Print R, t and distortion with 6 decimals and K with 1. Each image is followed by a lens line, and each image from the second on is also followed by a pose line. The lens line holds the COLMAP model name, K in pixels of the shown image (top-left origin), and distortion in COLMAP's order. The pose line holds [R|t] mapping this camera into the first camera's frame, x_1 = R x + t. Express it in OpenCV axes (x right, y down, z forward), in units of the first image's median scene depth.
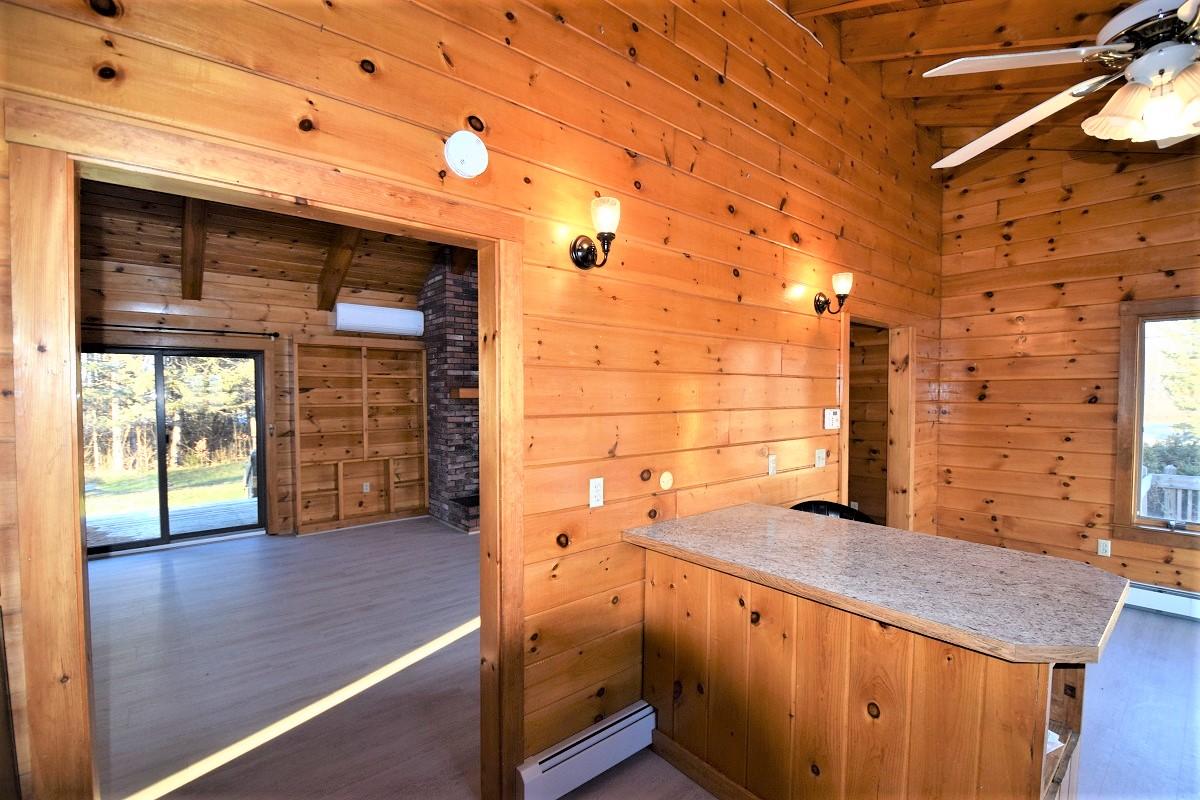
lens RADIAL K [[525.5, 0, 604.6], [0, 525.5, 408.3], [0, 0, 1]] dist [0.020152, -0.023425]
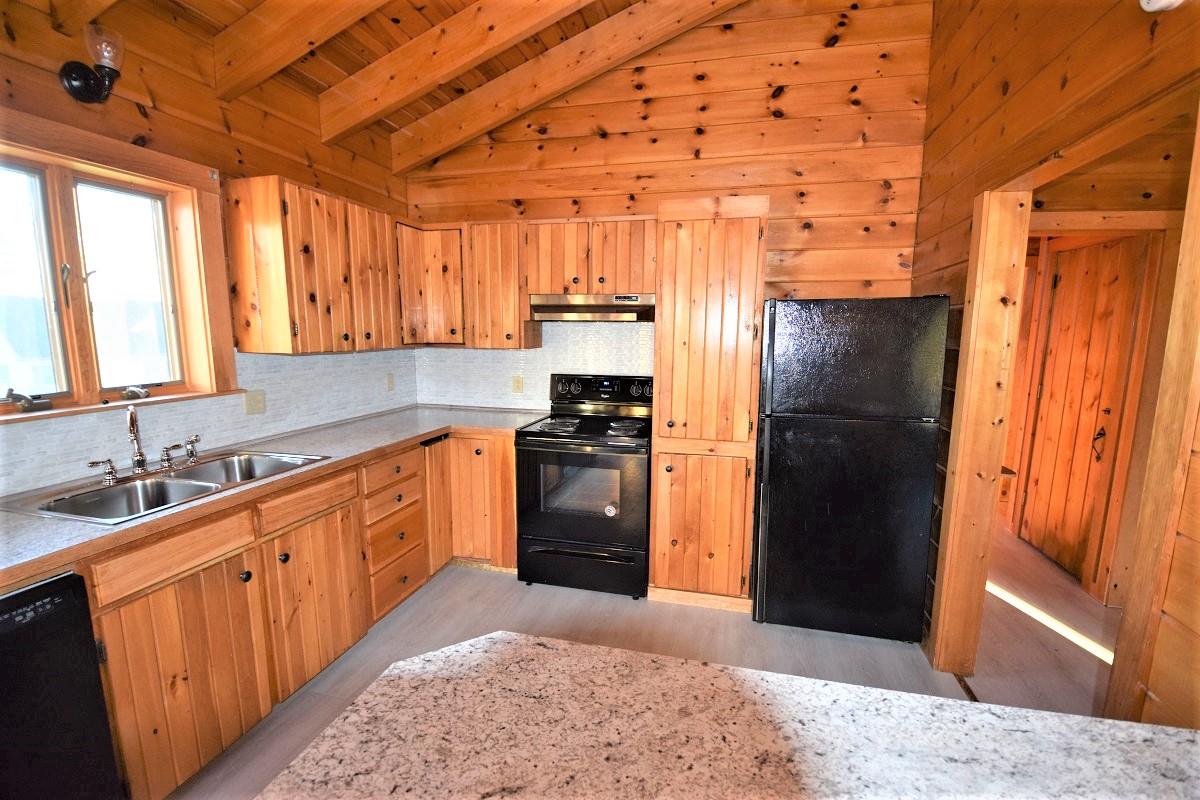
lens RADIAL K [[525.5, 0, 604.6], [0, 525.5, 408.3], [0, 0, 1]] dist [0.020152, -0.023425]
pose [[-0.812244, 0.082645, -0.577433, 0.914056], [-0.026171, 0.983752, 0.177613, -0.023156], [0.582730, 0.159377, -0.796884, 1.410092]]
